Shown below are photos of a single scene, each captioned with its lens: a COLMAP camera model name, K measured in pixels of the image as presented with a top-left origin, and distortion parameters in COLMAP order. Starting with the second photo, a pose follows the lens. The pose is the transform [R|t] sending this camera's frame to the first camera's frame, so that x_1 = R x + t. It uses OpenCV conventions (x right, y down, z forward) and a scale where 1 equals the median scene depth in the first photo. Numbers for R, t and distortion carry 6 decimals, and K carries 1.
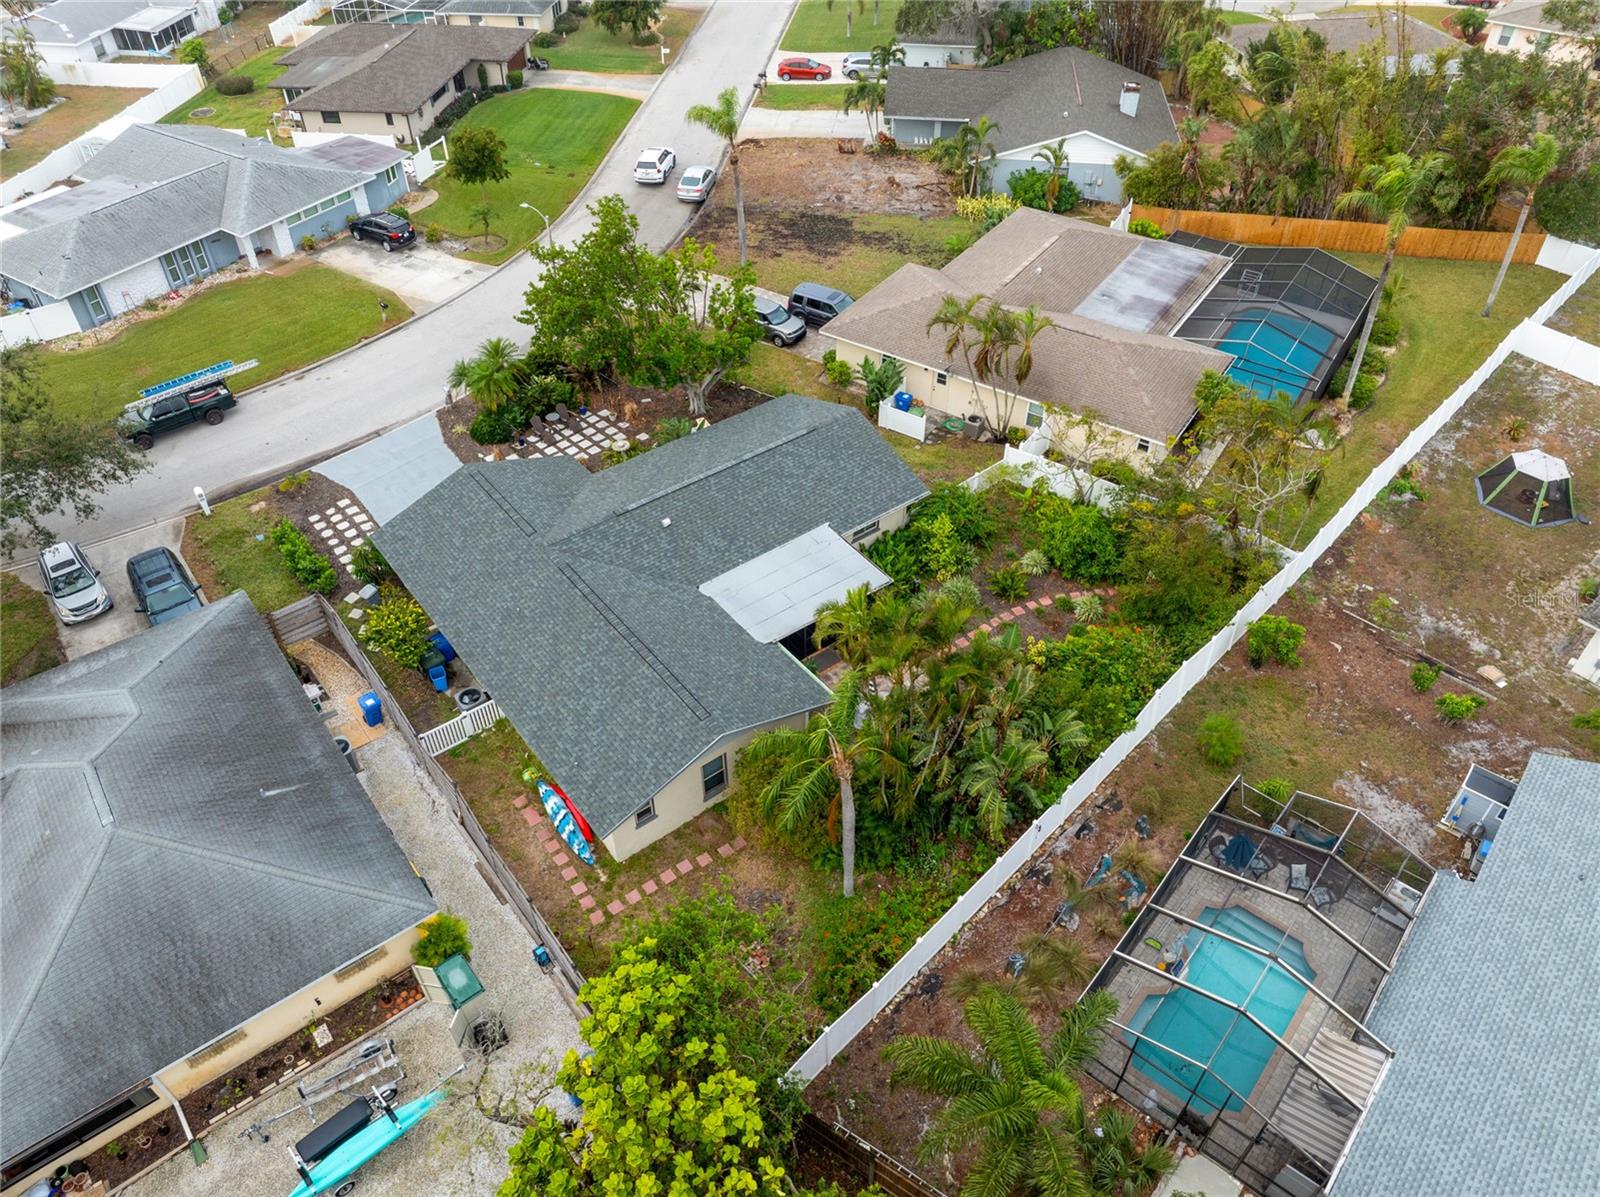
lens RADIAL K [[1133.9, 0, 799.0], [0, 1133.9, 584.6], [0, 0, 1]] dist [-0.044130, 0.006380]
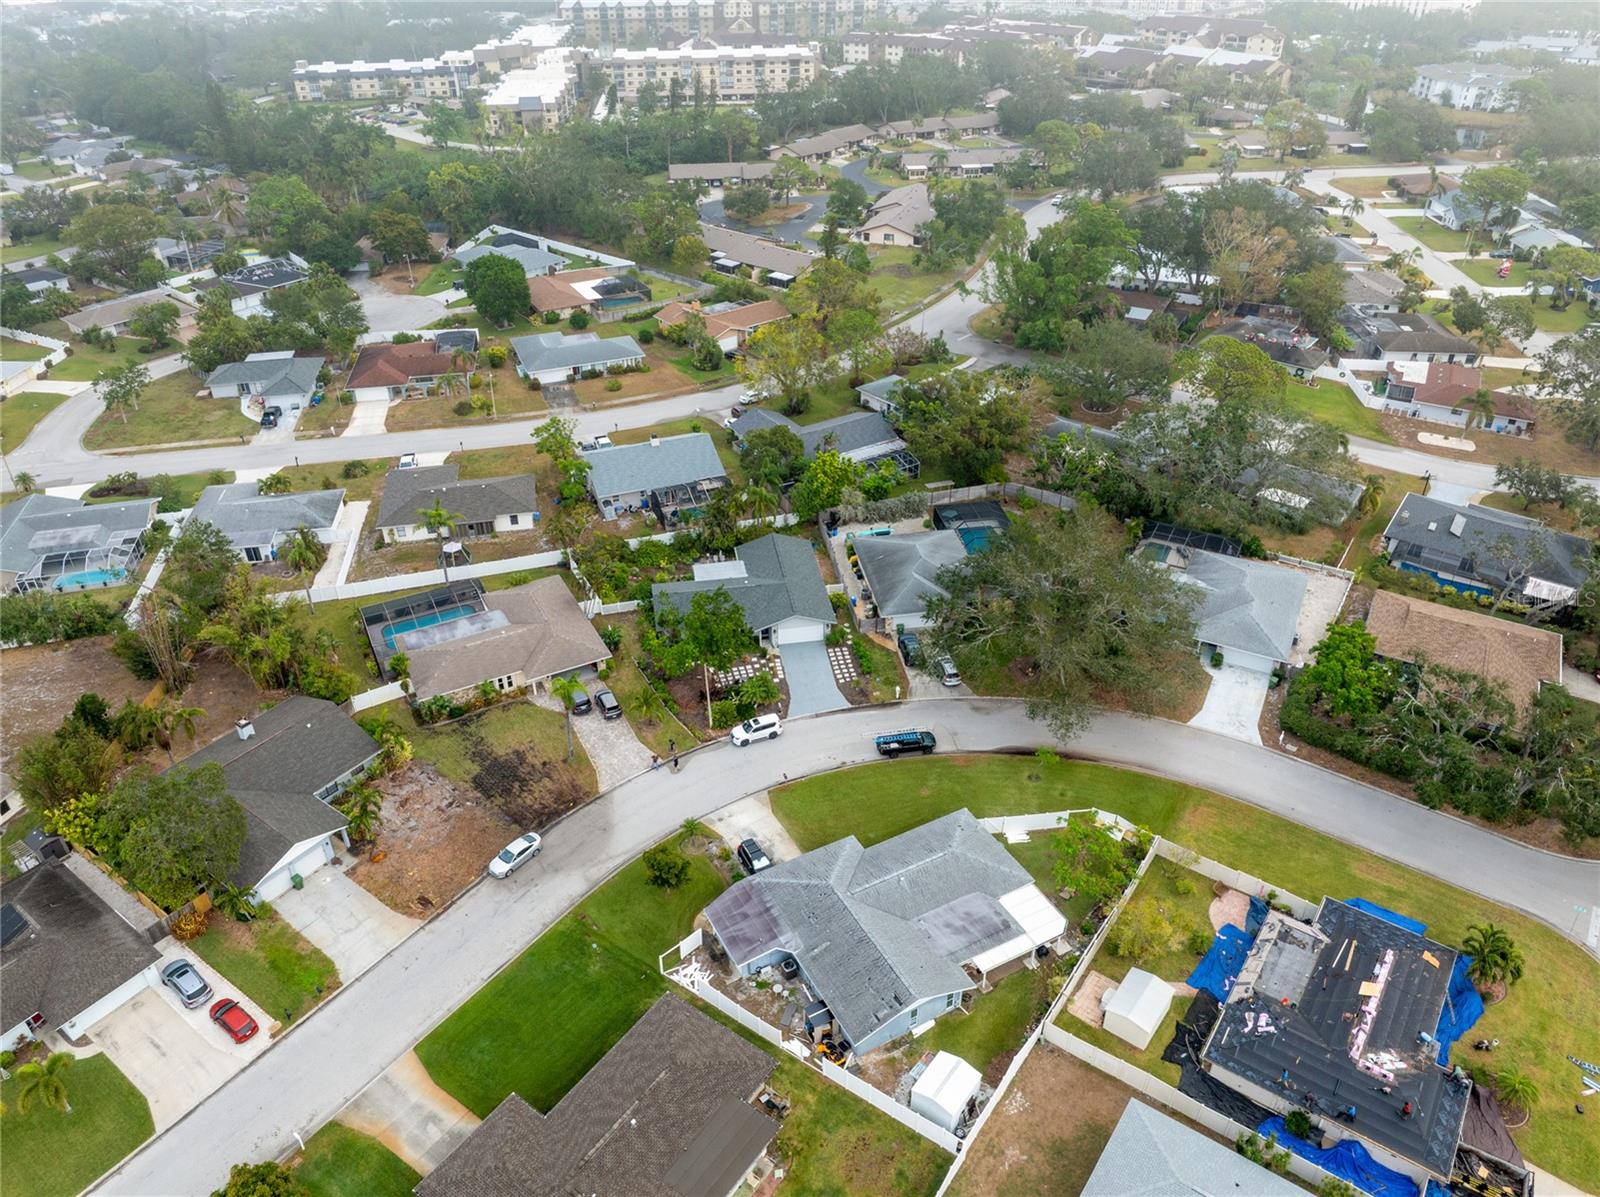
lens RADIAL K [[1128.1, 0, 799.6], [0, 1128.1, 594.4], [0, 0, 1]] dist [-0.039002, -0.000967]
pose [[-0.877613, -0.248151, 0.410142, -1.268492], [0.328331, 0.312229, 0.891466, -2.286402], [-0.349276, 0.917025, -0.192540, 1.347092]]
